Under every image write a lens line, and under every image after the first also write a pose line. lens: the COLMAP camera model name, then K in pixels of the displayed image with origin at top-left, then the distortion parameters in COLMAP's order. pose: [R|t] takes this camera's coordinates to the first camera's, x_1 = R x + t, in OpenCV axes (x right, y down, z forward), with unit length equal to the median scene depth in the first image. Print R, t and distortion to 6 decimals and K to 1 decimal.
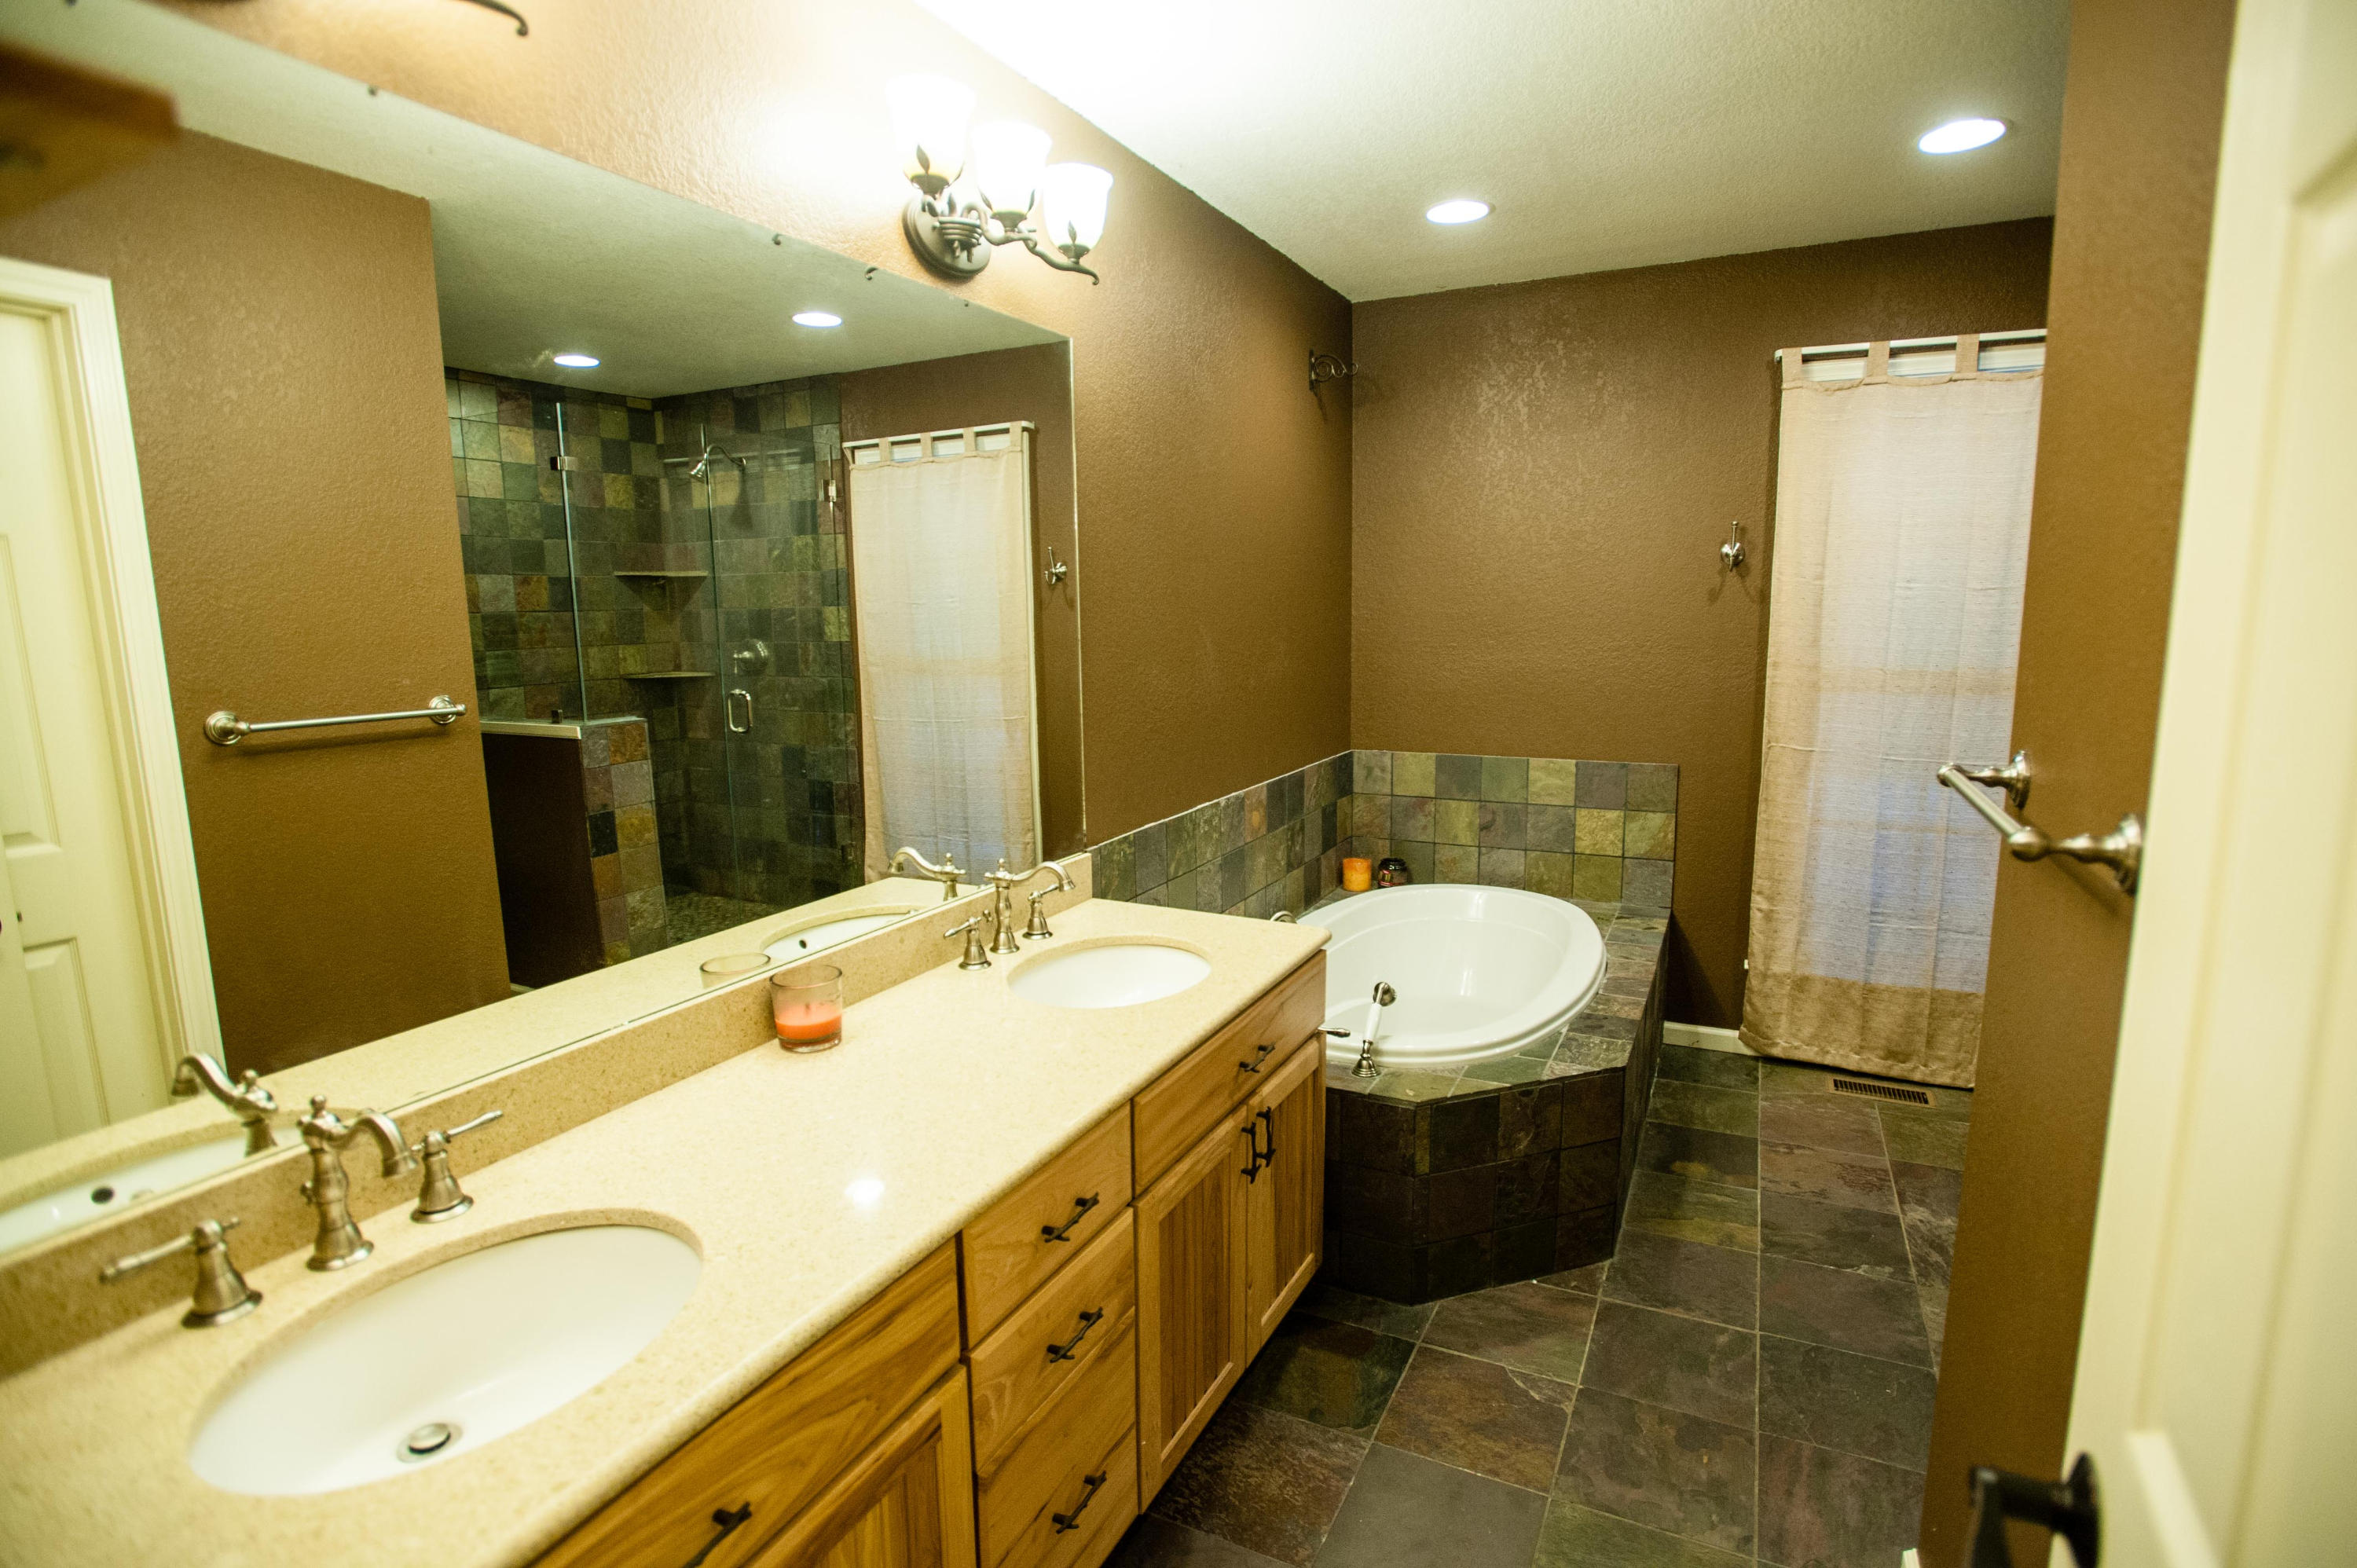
lens RADIAL K [[1151.0, 0, 1190.4], [0, 1151.0, 784.5], [0, 0, 1]] dist [-0.062651, 0.024525]
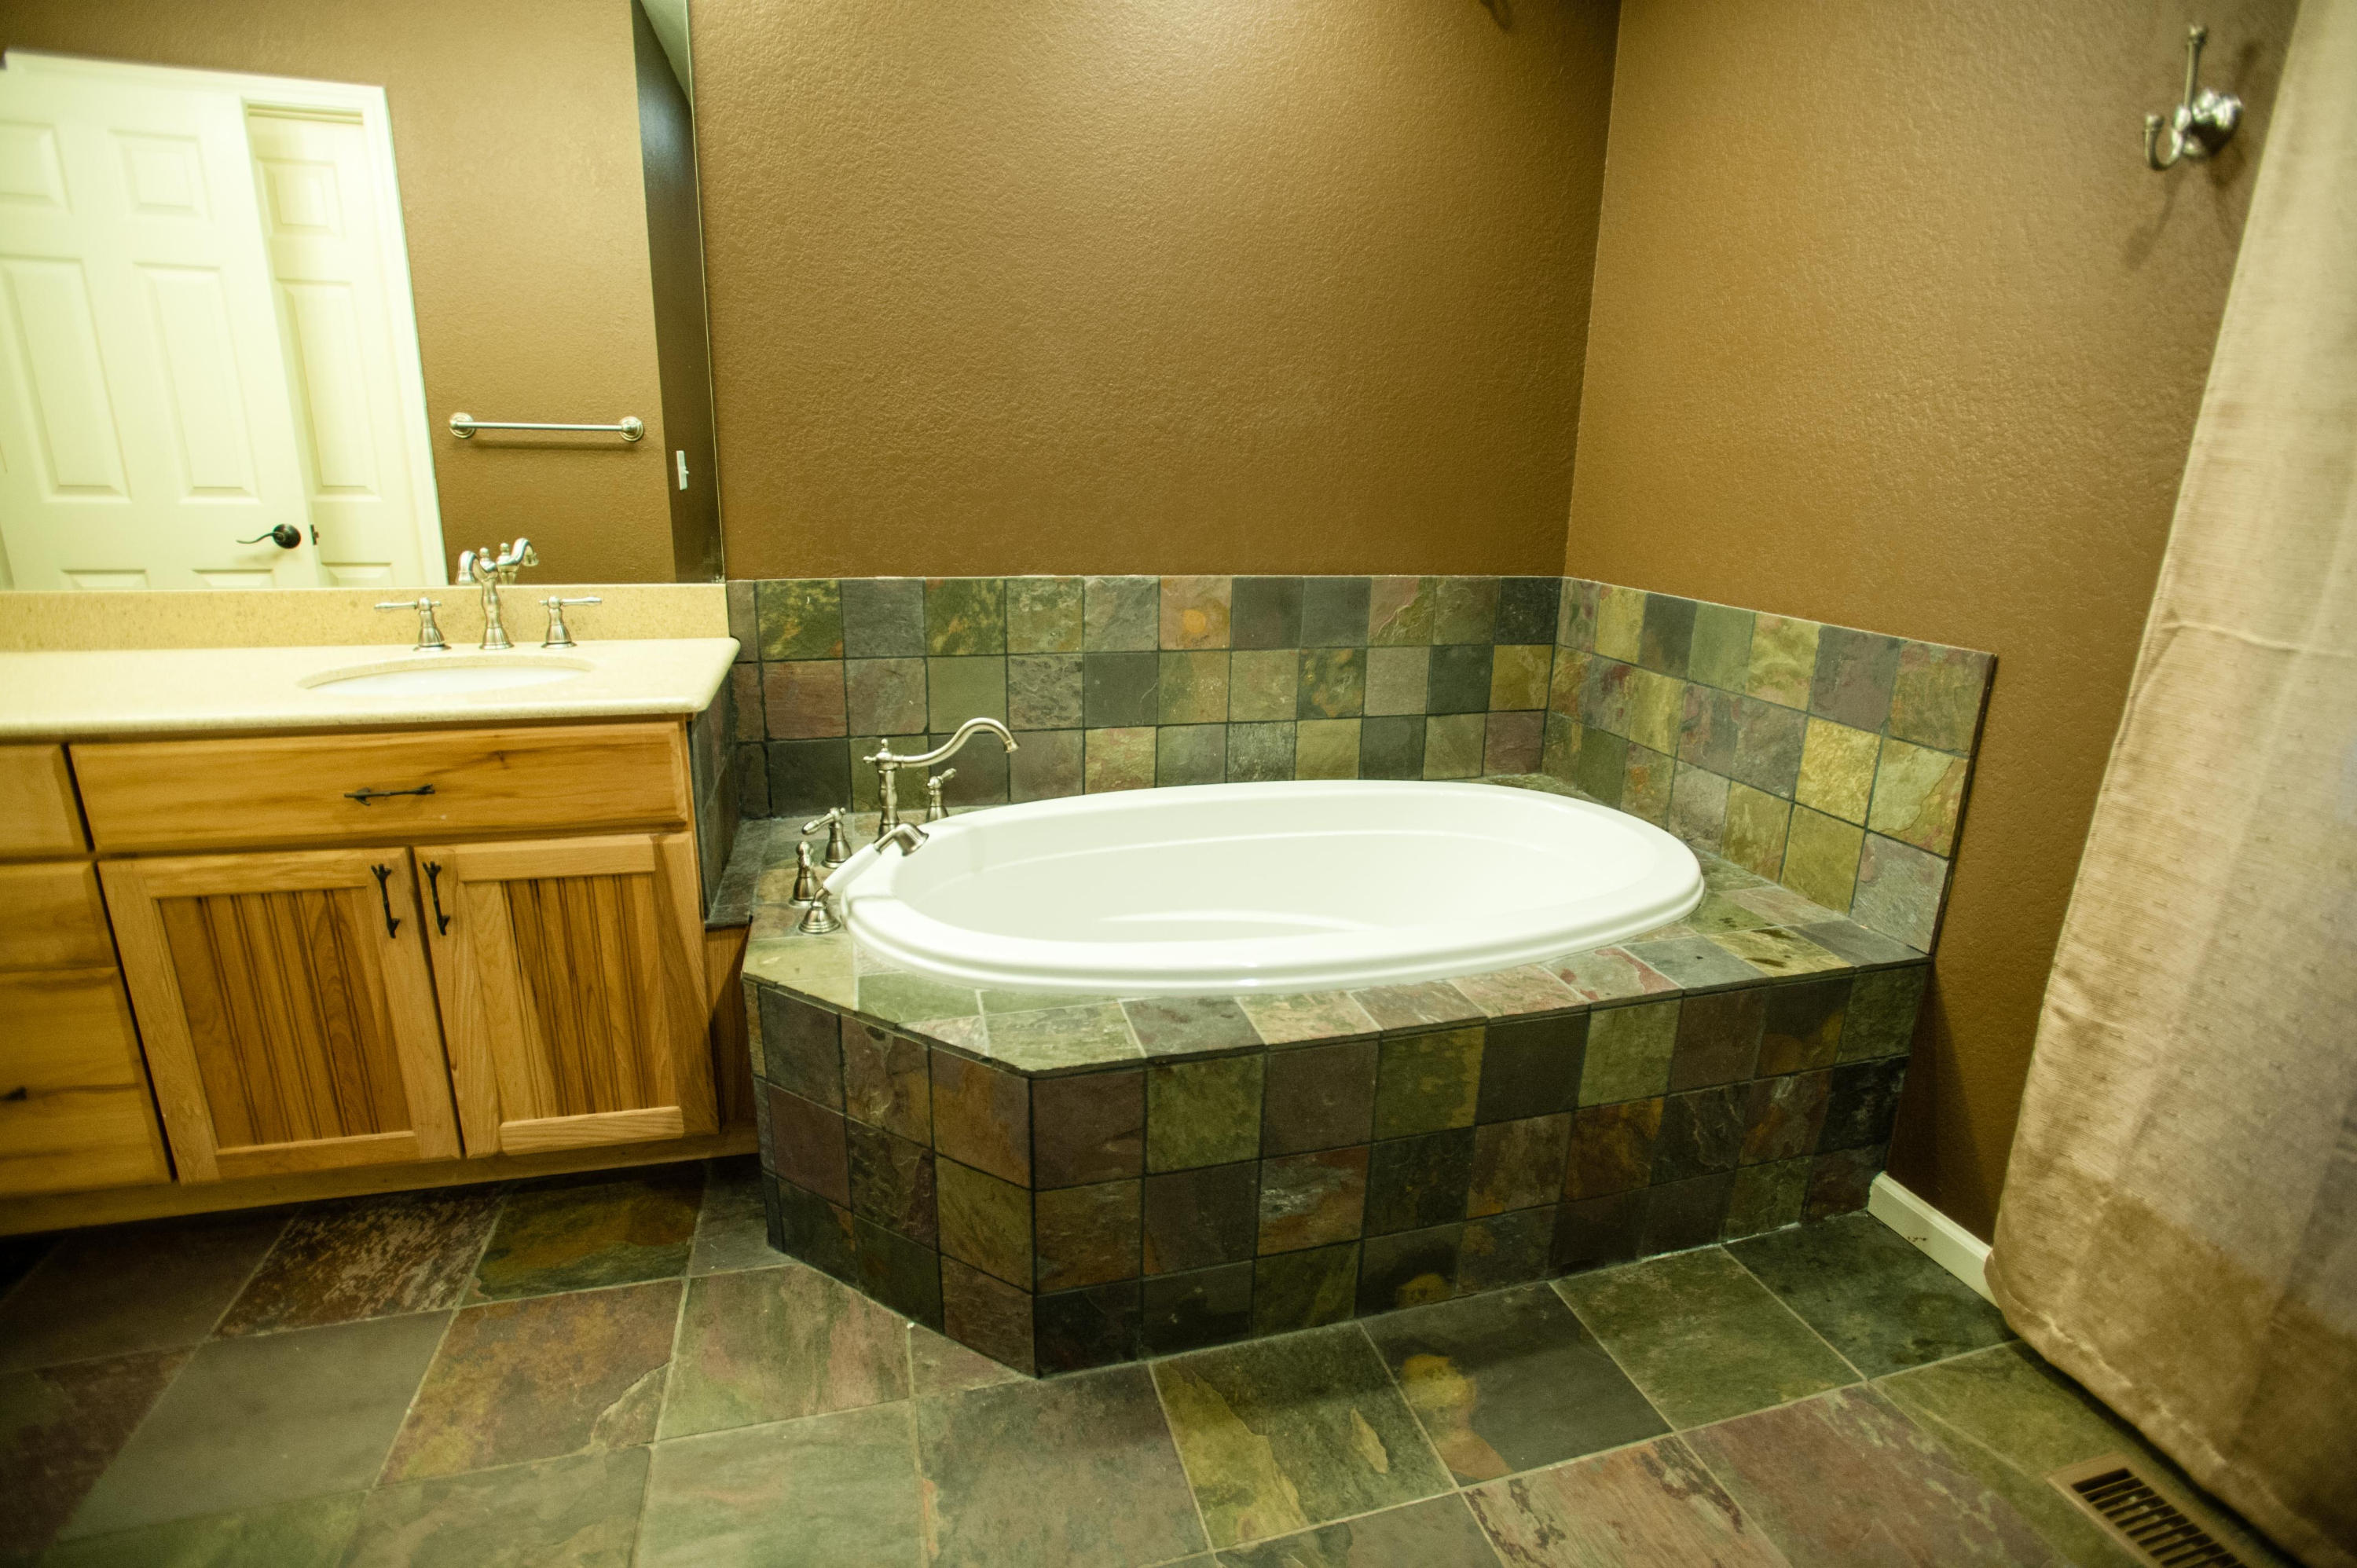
lens RADIAL K [[1151.0, 0, 1177.8], [0, 1151.0, 786.2], [0, 0, 1]] dist [-0.062651, 0.024525]
pose [[0.668626, 0.231374, -0.706686, 0.560542], [-0.148799, 0.972769, 0.177706, 0.003194], [0.728559, -0.013664, 0.684847, 0.478496]]
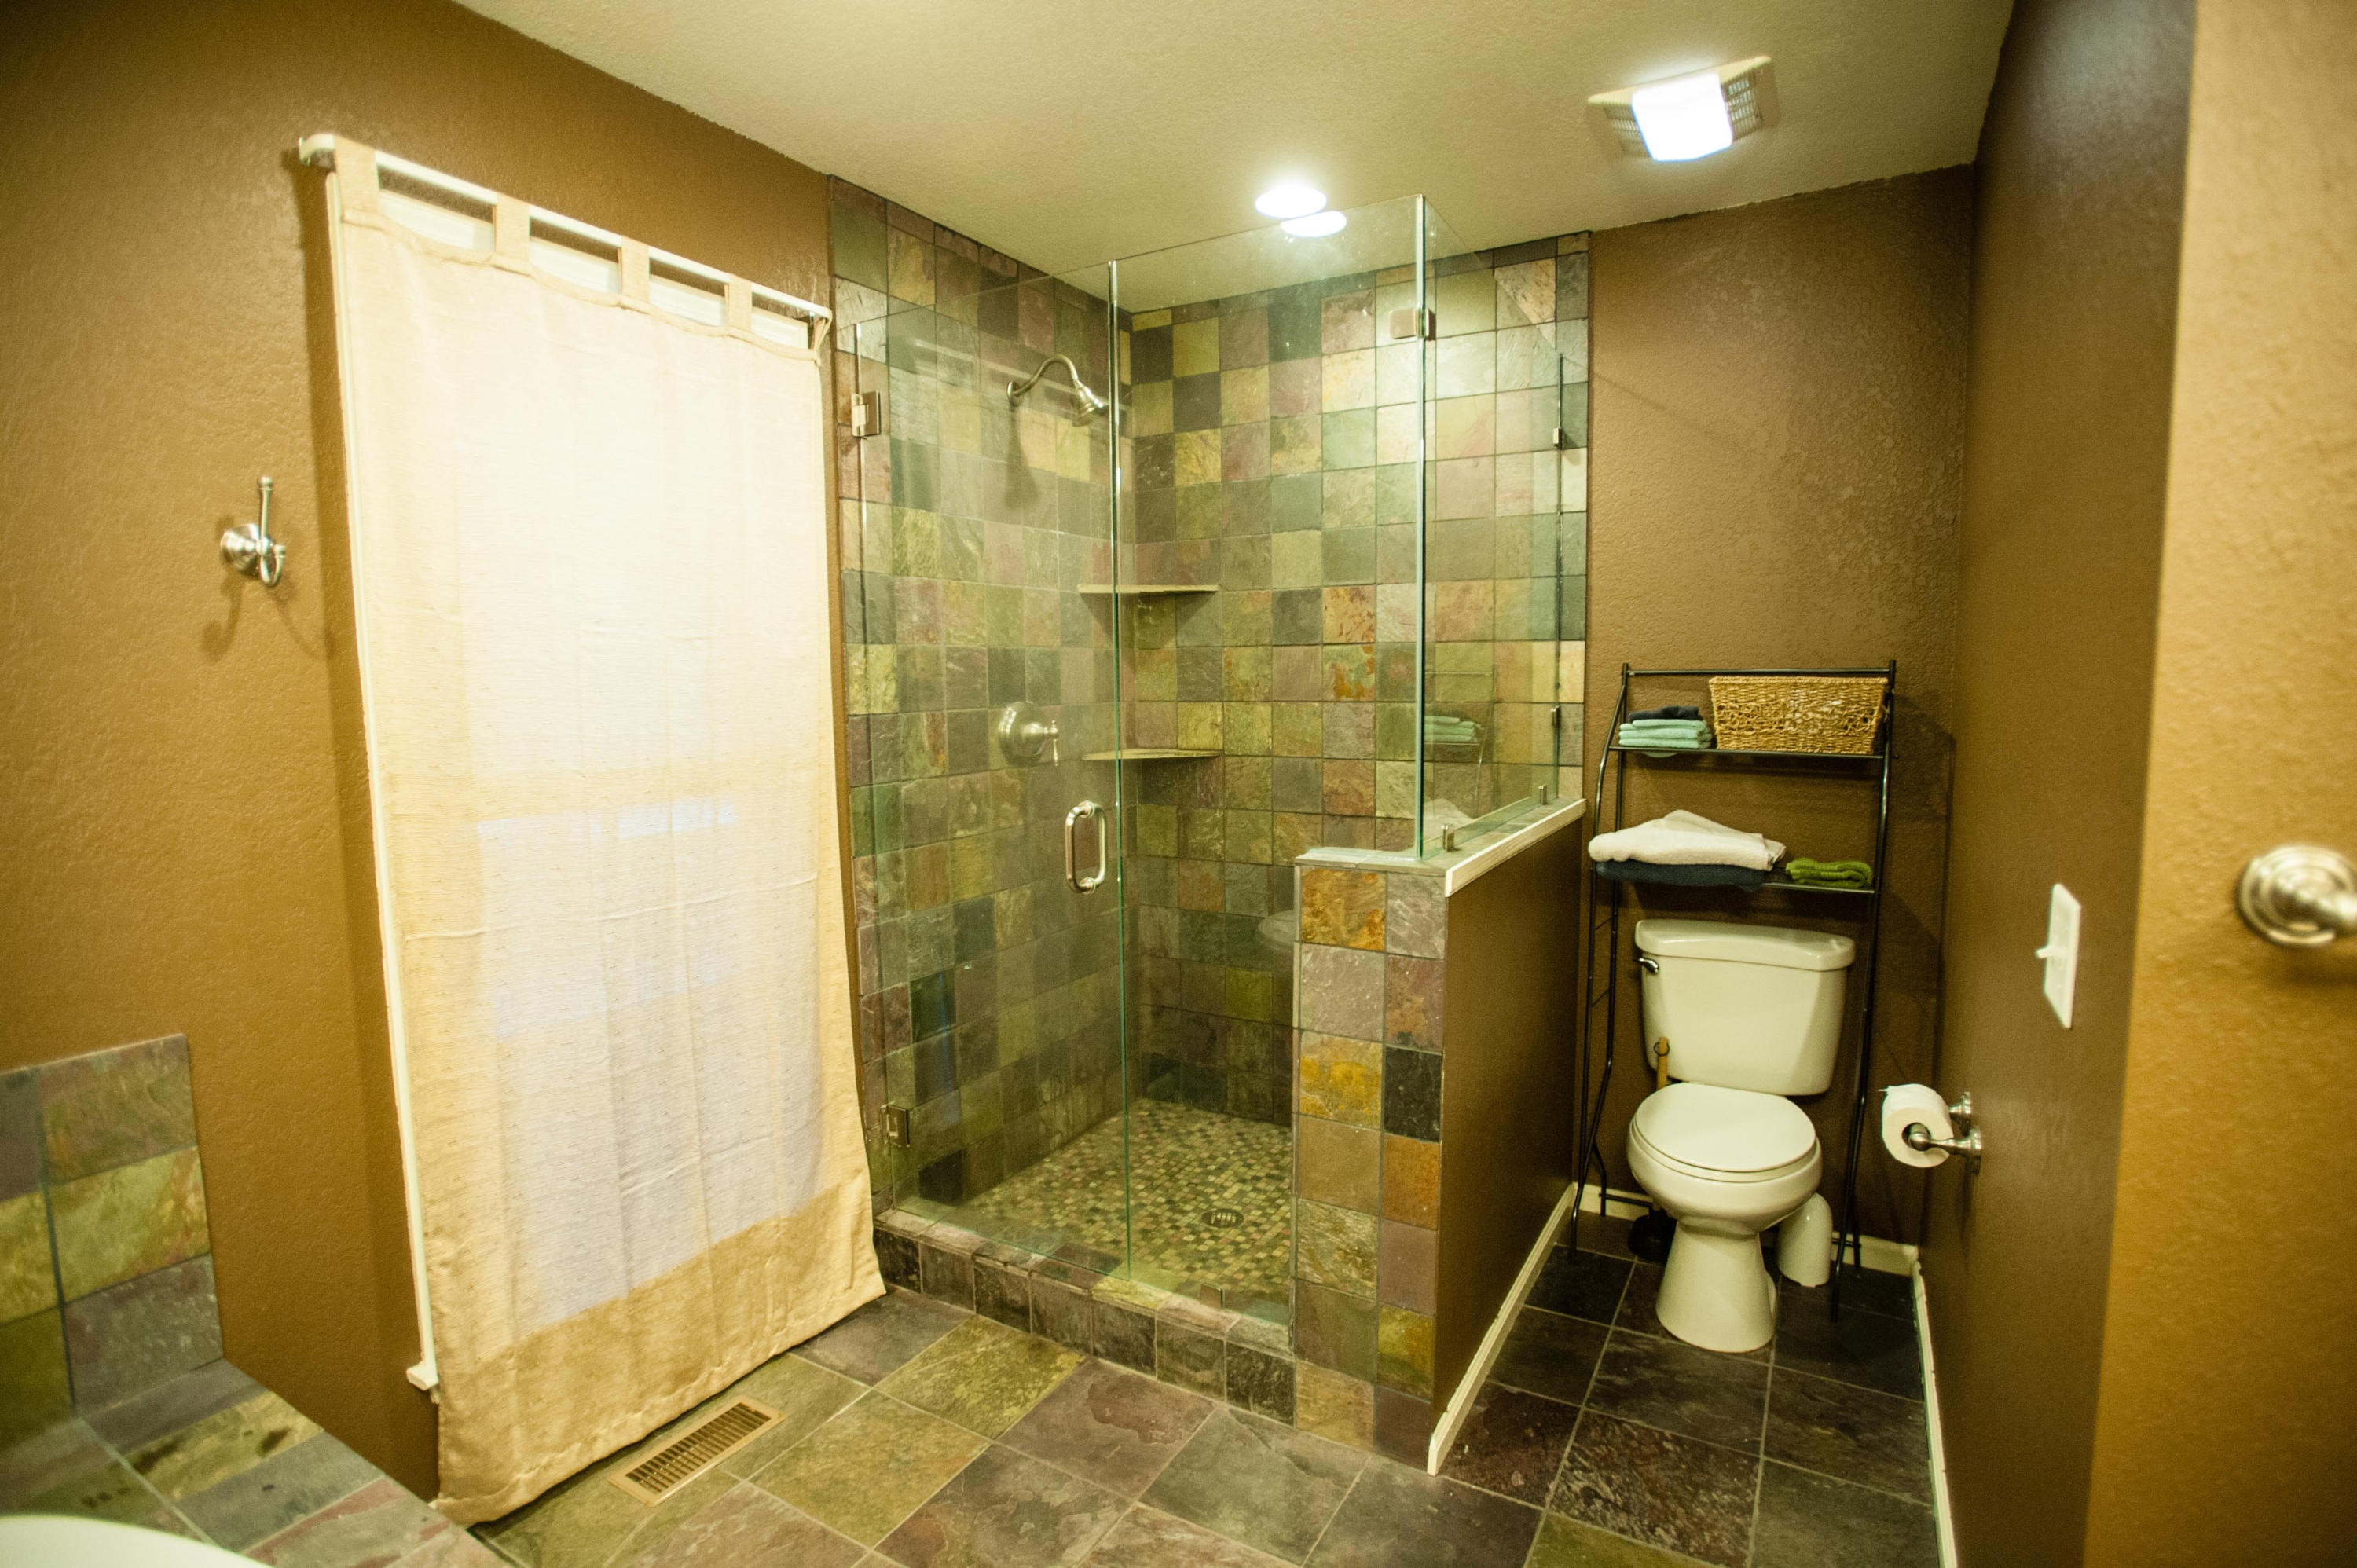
lens RADIAL K [[1151.0, 0, 1186.8], [0, 1151.0, 780.7], [0, 0, 1]] dist [-0.062651, 0.024525]
pose [[0.074488, -0.082380, 0.993813, 0.051736], [0.168068, 0.983363, 0.068917, -0.079392], [-0.982957, 0.161895, 0.087094, 0.602429]]
